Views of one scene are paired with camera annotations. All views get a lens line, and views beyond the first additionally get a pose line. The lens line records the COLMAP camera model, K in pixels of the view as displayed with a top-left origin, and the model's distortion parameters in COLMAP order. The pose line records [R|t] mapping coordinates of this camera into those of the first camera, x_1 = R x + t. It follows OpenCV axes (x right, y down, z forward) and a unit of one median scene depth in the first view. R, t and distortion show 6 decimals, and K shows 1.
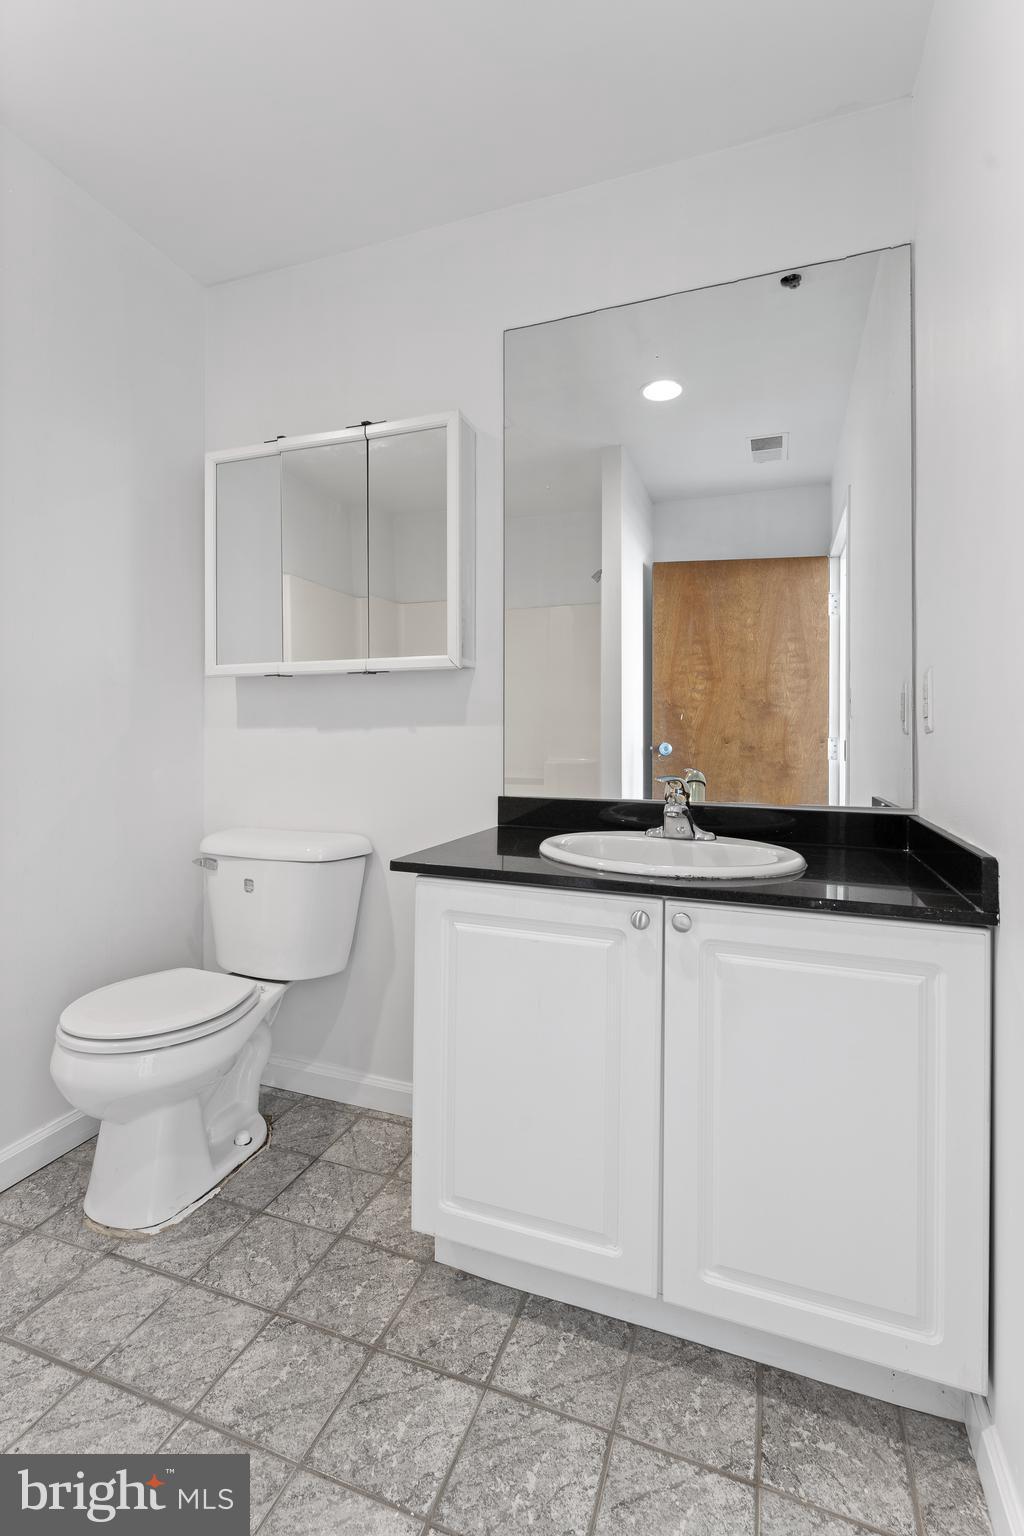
lens RADIAL K [[690.3, 0, 513.3], [0, 690.3, 750.5], [0, 0, 1]] dist [-0.002224, 0.001365]
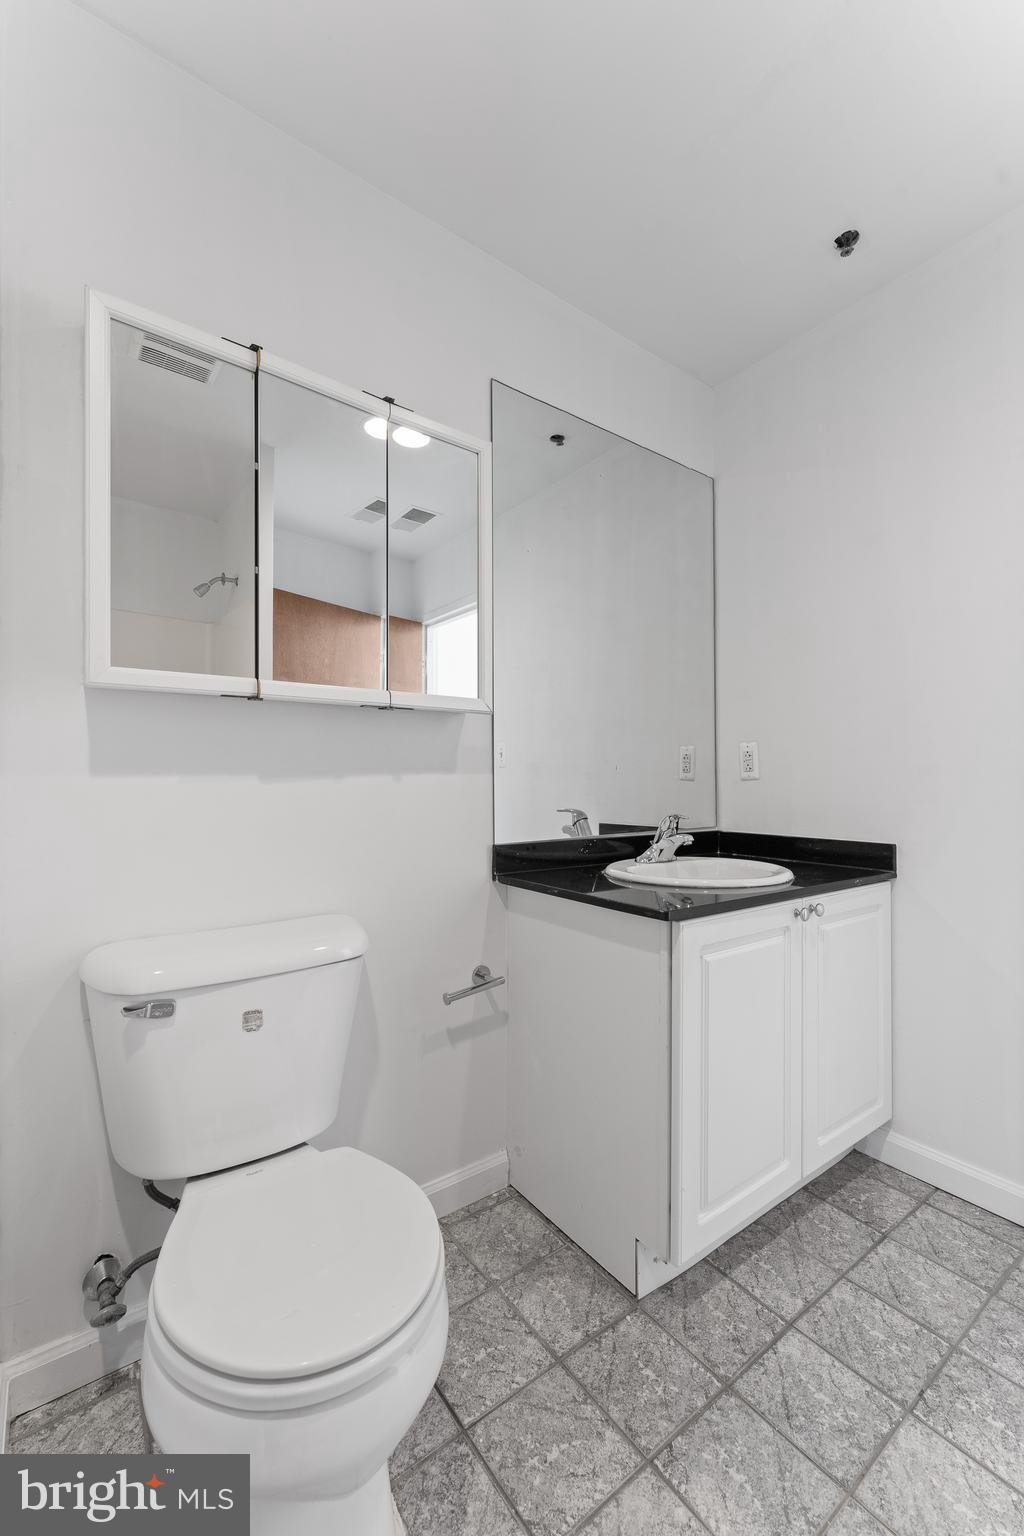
lens RADIAL K [[626.0, 0, 487.7], [0, 626.0, 783.0], [0, 0, 1]] dist [0.001718, 0.000087]
pose [[0.562054, -0.011315, 0.827023, -0.932204], [0.019877, 0.999802, 0.000171, -0.028224], [-0.826861, 0.016342, 0.562168, 0.607267]]
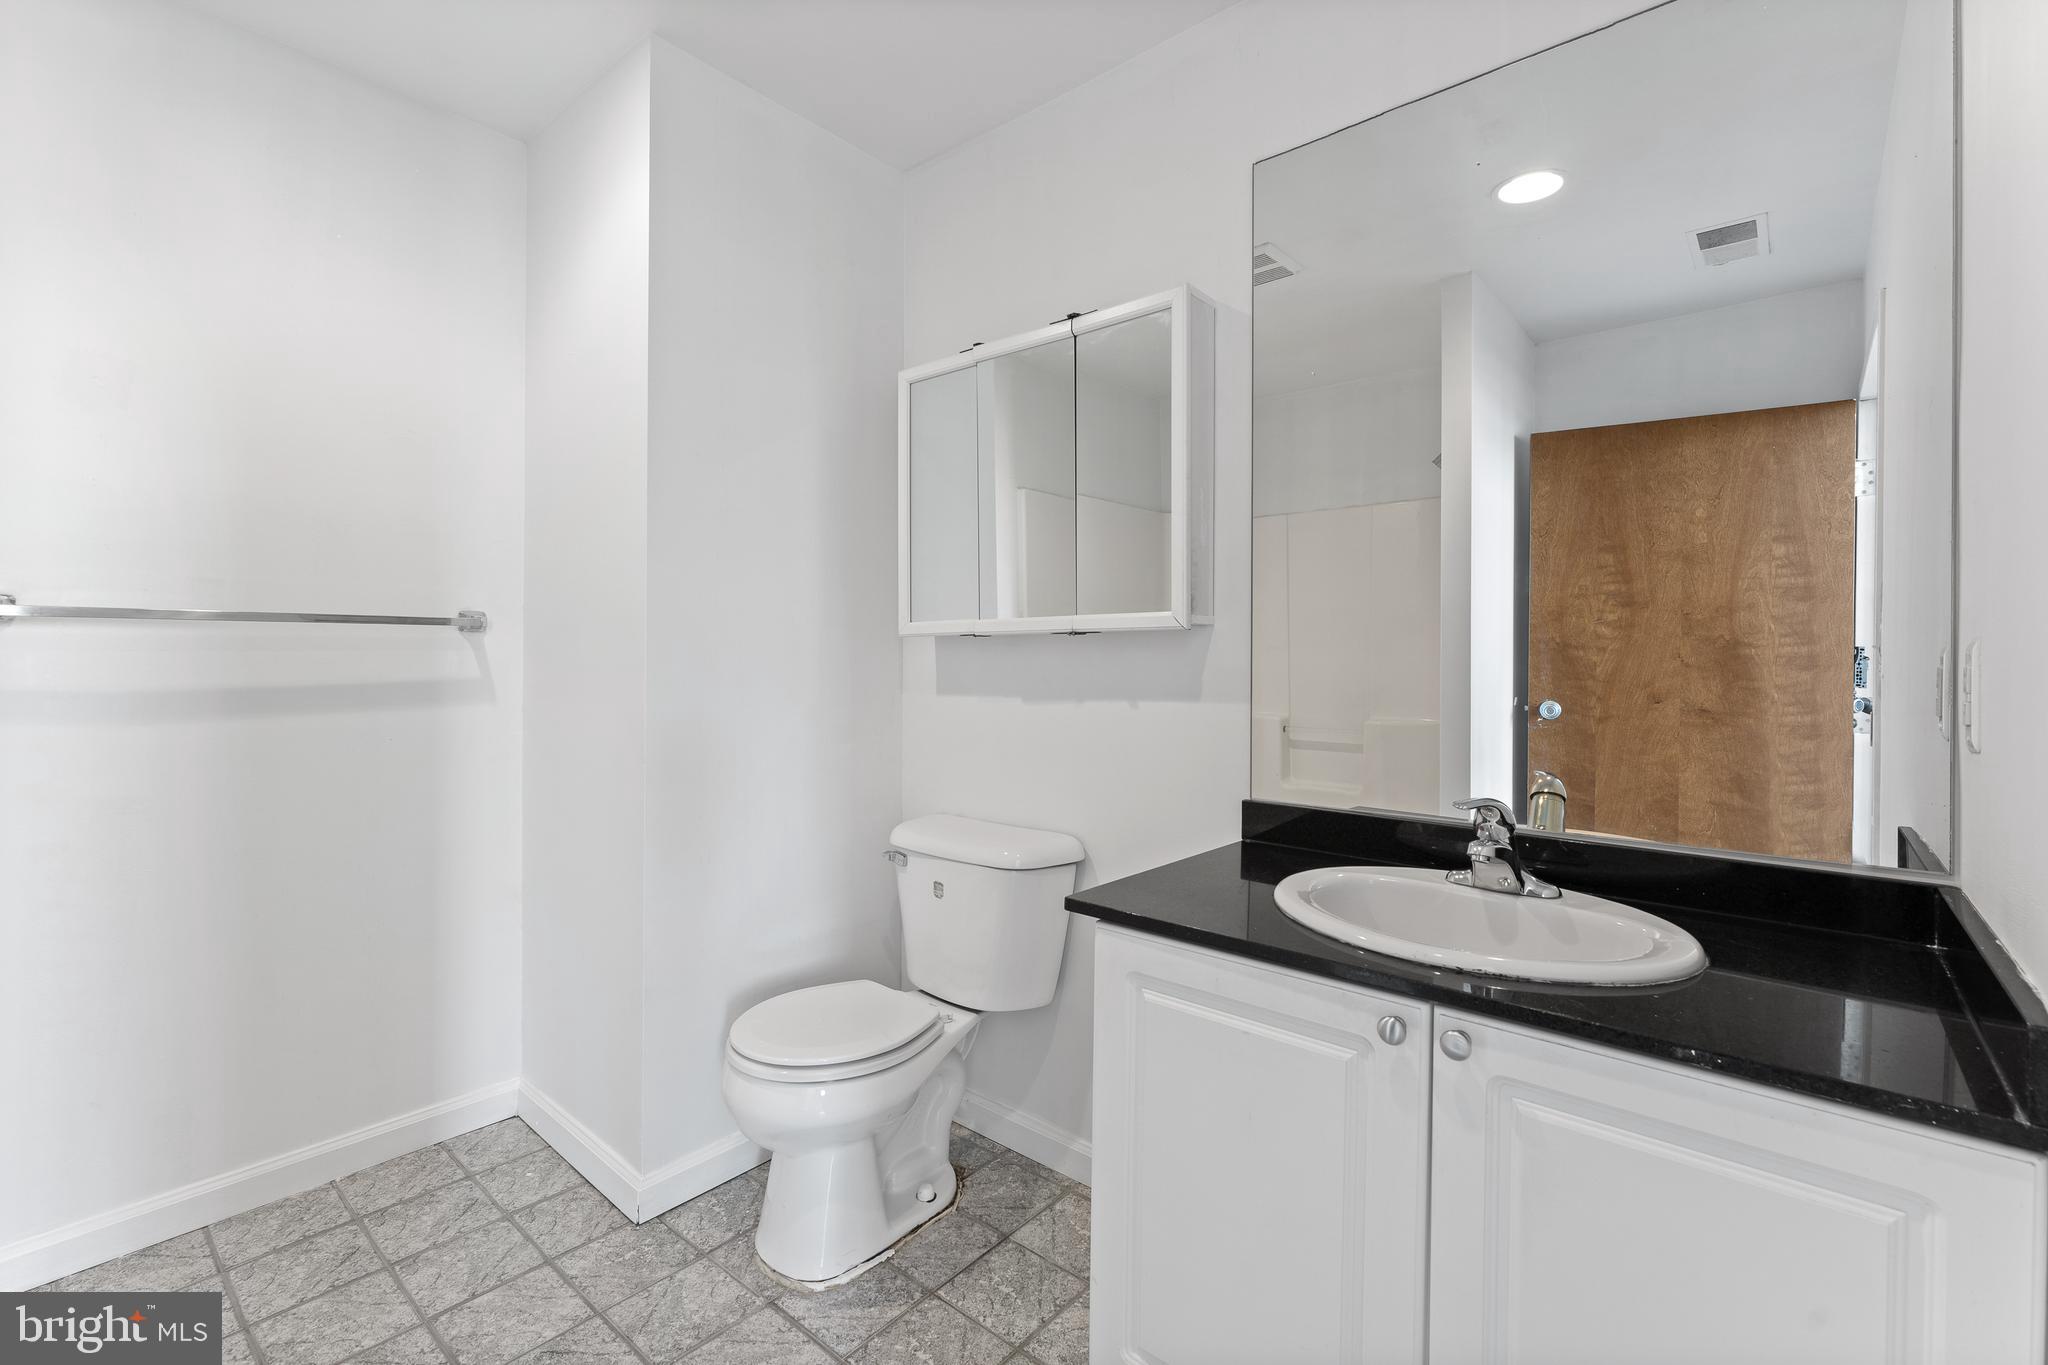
lens RADIAL K [[887.5, 0, 1029.6], [0, 887.5, 689.0], [0, 0, 1]] dist [-0.003131, -0.000534]
pose [[0.939615, 0.009030, -0.342114, 0.105041], [-0.006786, 0.999947, 0.007756, -0.069426], [0.342165, -0.004966, 0.939627, 0.042247]]
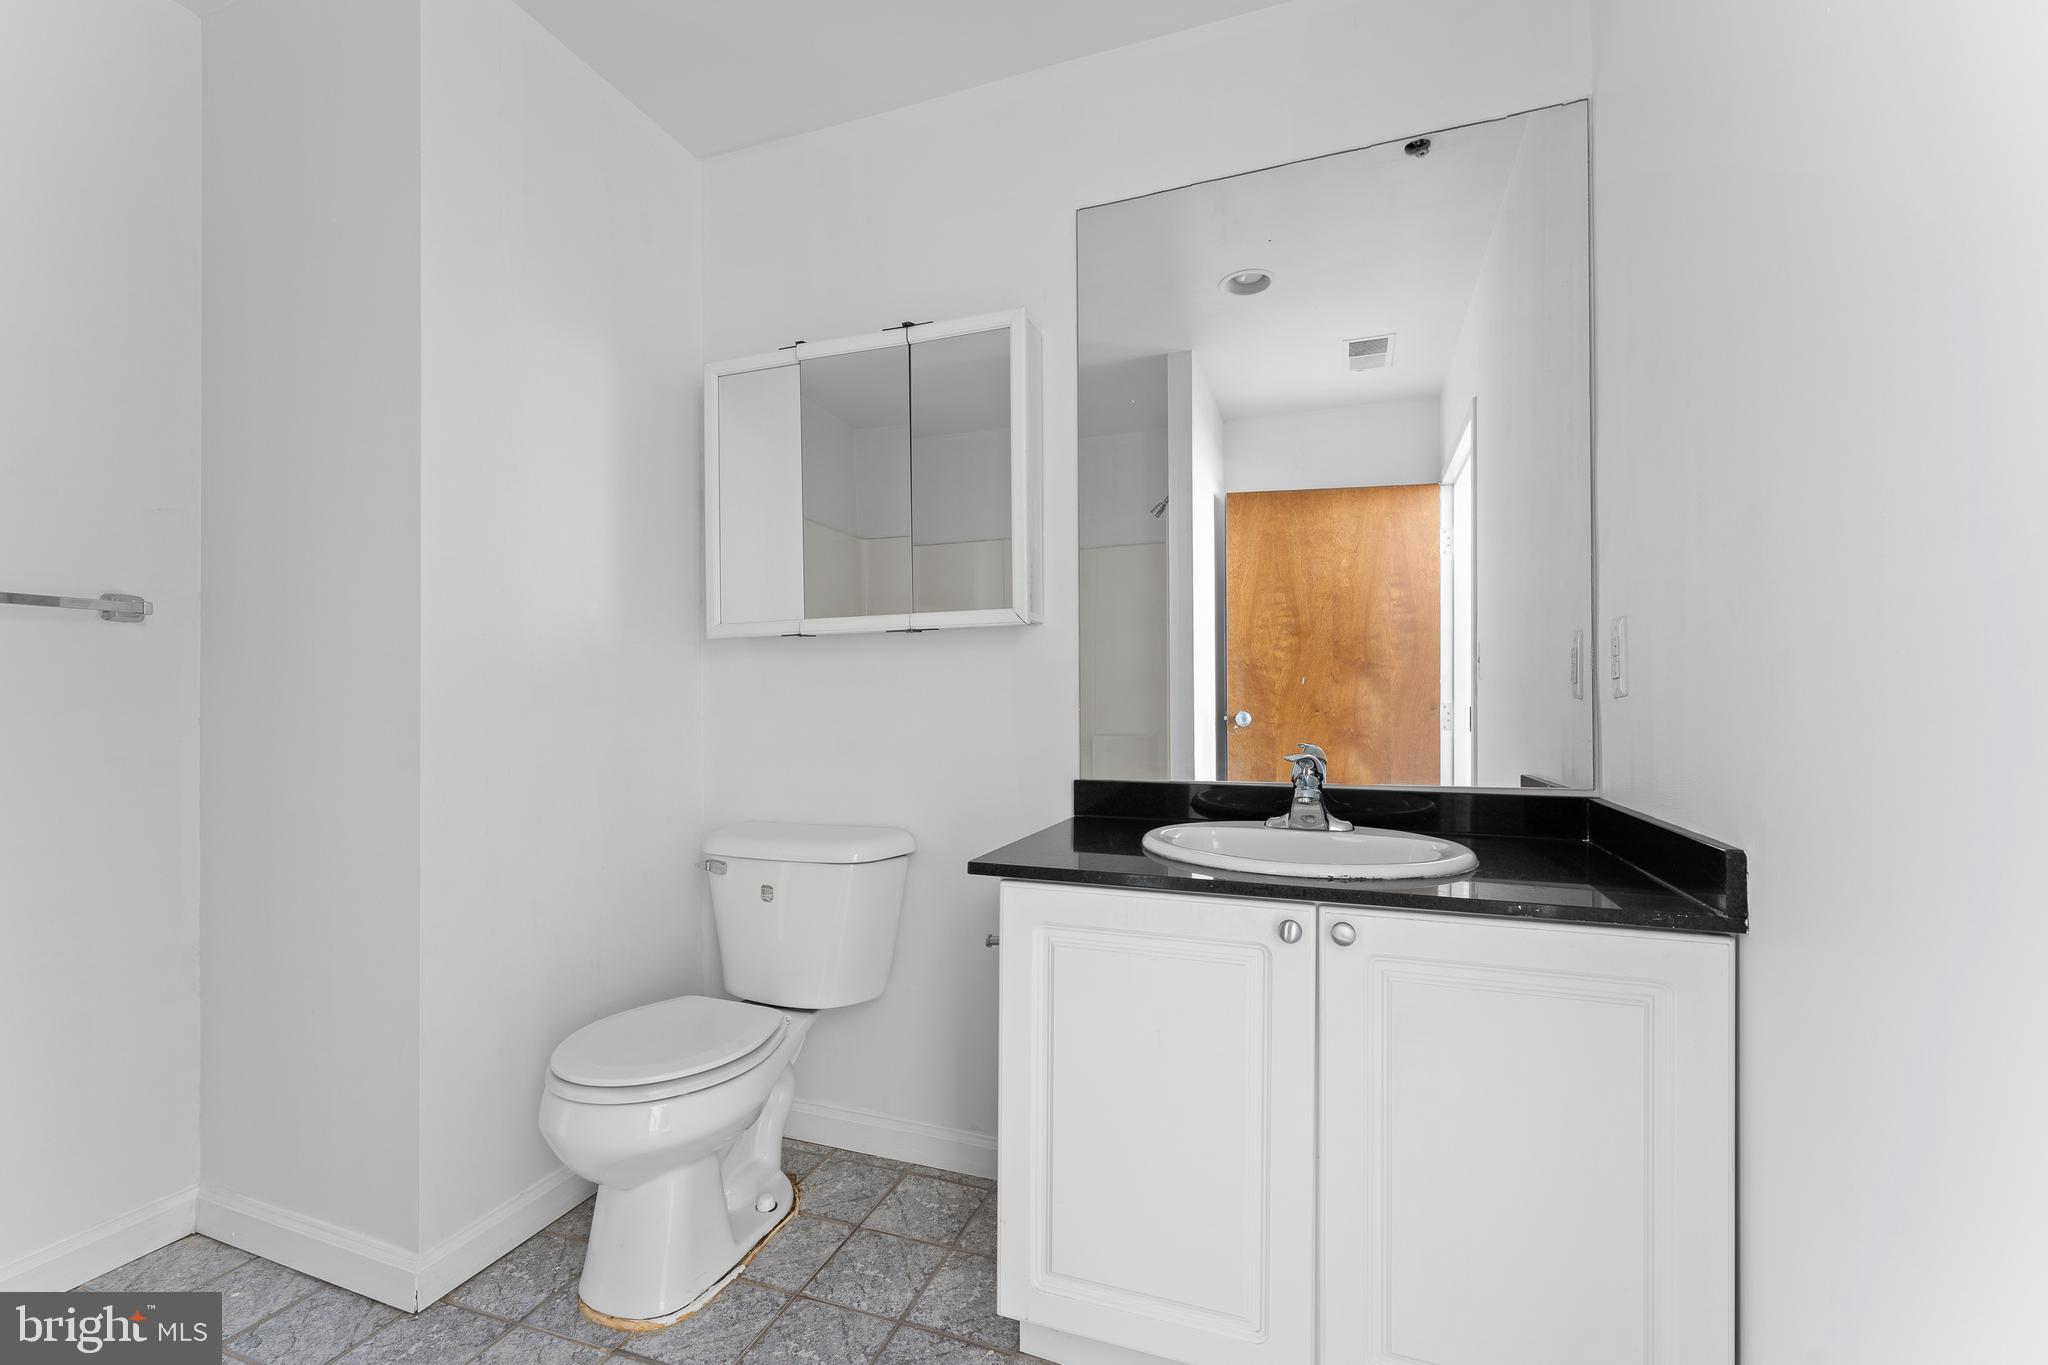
lens RADIAL K [[834.6, 0, 1039.9], [0, 834.6, 723.3], [0, 0, 1]] dist [0.001718, 0.000087]
pose [[0.999890, -0.011317, 0.009620, -0.085367], [0.011307, 0.999936, 0.001017, -0.002851], [-0.009631, -0.000908, 0.999953, 0.012149]]
